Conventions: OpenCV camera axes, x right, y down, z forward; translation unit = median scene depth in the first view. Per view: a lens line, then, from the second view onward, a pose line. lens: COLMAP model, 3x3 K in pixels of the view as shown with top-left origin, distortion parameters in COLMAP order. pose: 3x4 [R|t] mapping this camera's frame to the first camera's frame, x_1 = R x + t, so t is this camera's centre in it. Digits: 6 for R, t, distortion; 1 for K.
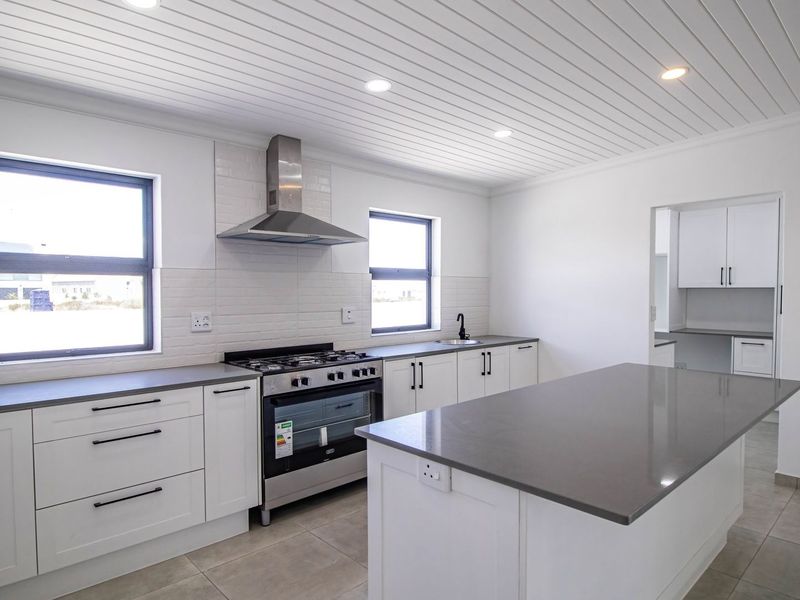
lens RADIAL K [[499.7, 0, 400.4], [0, 499.7, 303.4], [0, 0, 1]] dist [0.003937, -0.001159]
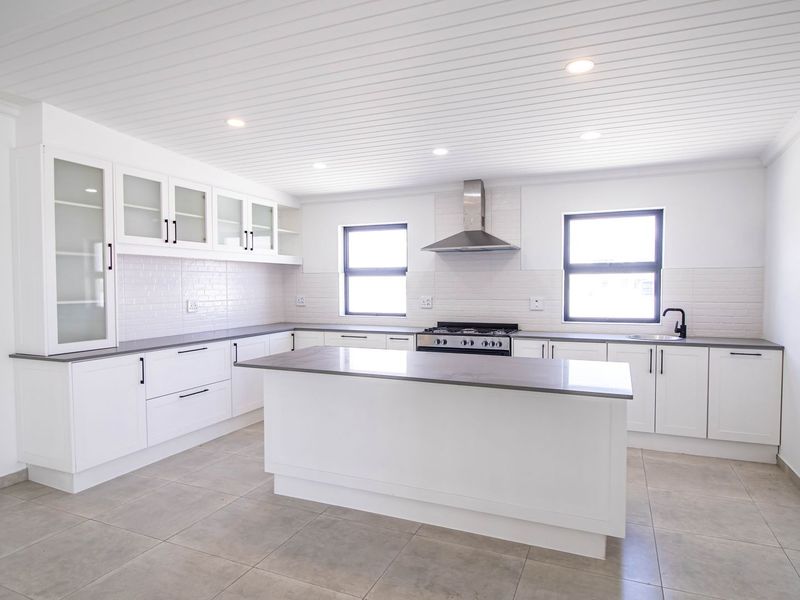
lens RADIAL K [[499.7, 0, 401.3], [0, 499.7, 299.8], [0, 0, 1]] dist [0.003937, -0.001159]
pose [[0.389002, 0.024667, -0.920907, 0.915906], [-0.023153, 0.999587, 0.016994, 0.000736], [0.920946, 0.014711, 0.389413, 0.207652]]
